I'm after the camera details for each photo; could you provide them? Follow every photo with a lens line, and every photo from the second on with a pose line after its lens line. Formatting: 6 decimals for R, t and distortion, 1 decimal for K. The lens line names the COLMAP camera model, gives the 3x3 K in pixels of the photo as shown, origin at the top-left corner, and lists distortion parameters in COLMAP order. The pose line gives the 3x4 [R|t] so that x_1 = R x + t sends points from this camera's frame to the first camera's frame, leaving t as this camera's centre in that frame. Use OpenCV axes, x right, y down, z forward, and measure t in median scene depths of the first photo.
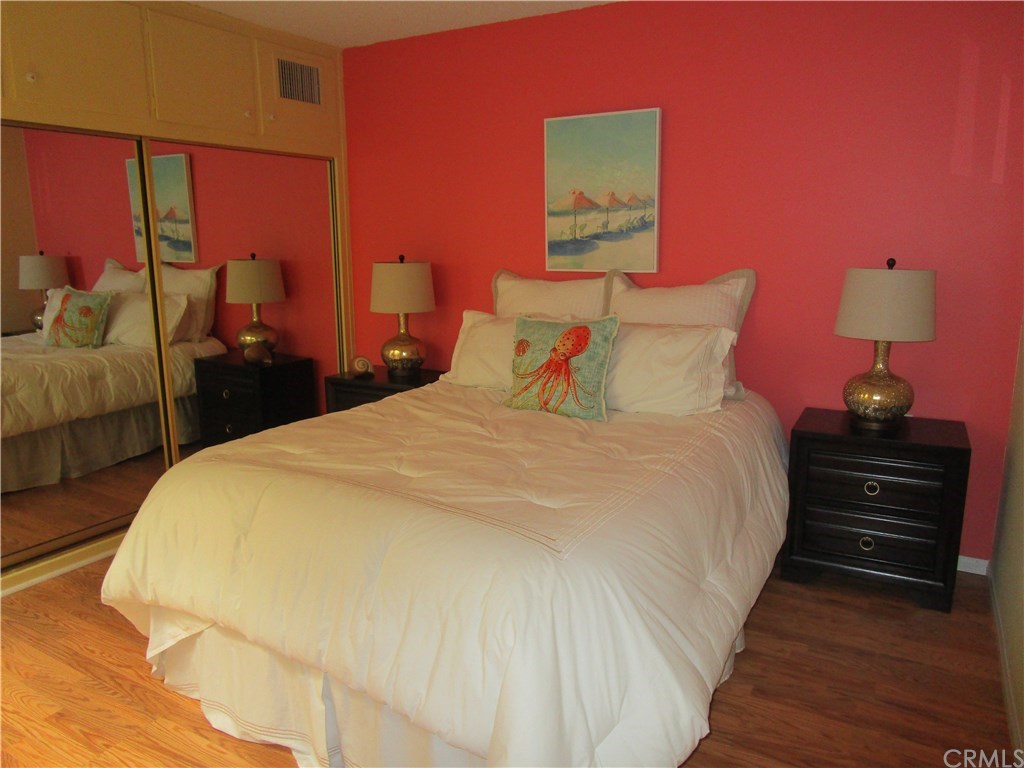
lens RADIAL K [[734.8, 0, 510.6], [0, 734.8, 386.0], [0, 0, 1]] dist [-0.024053, 0.007350]
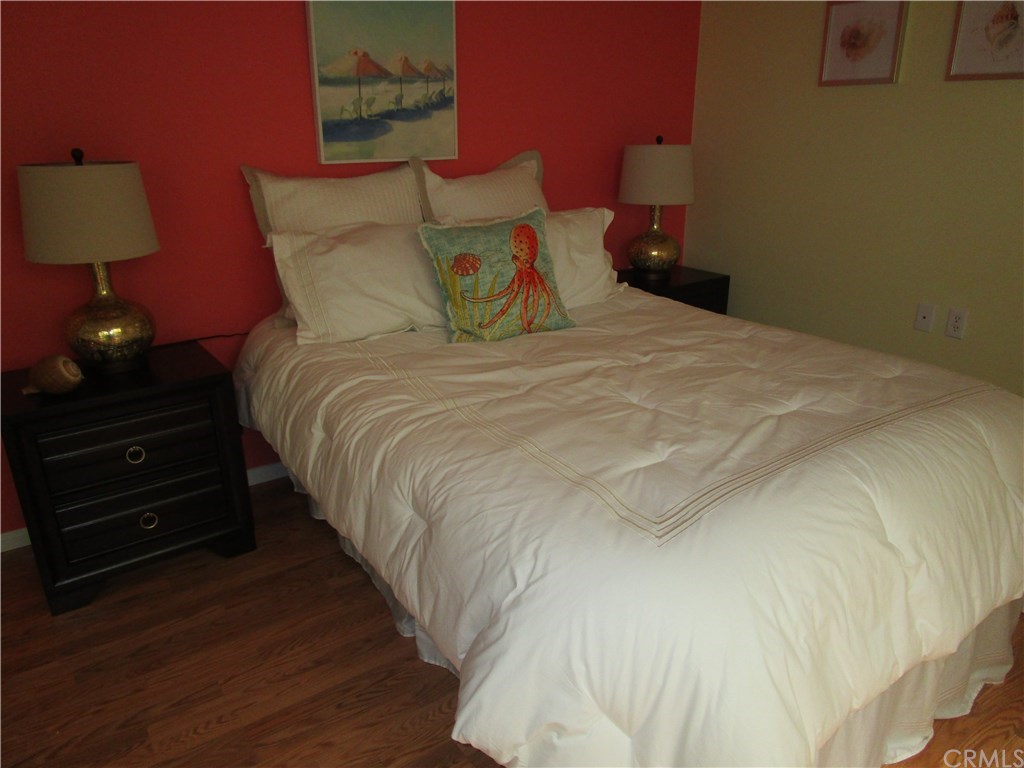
lens RADIAL K [[734.8, 0, 511.3], [0, 734.8, 378.5], [0, 0, 1]] dist [-0.024053, 0.007350]
pose [[0.396310, -0.297621, 0.868539, -0.578933], [0.181798, 0.952708, 0.243510, -0.101640], [-0.899938, 0.061393, 0.431674, 0.557207]]
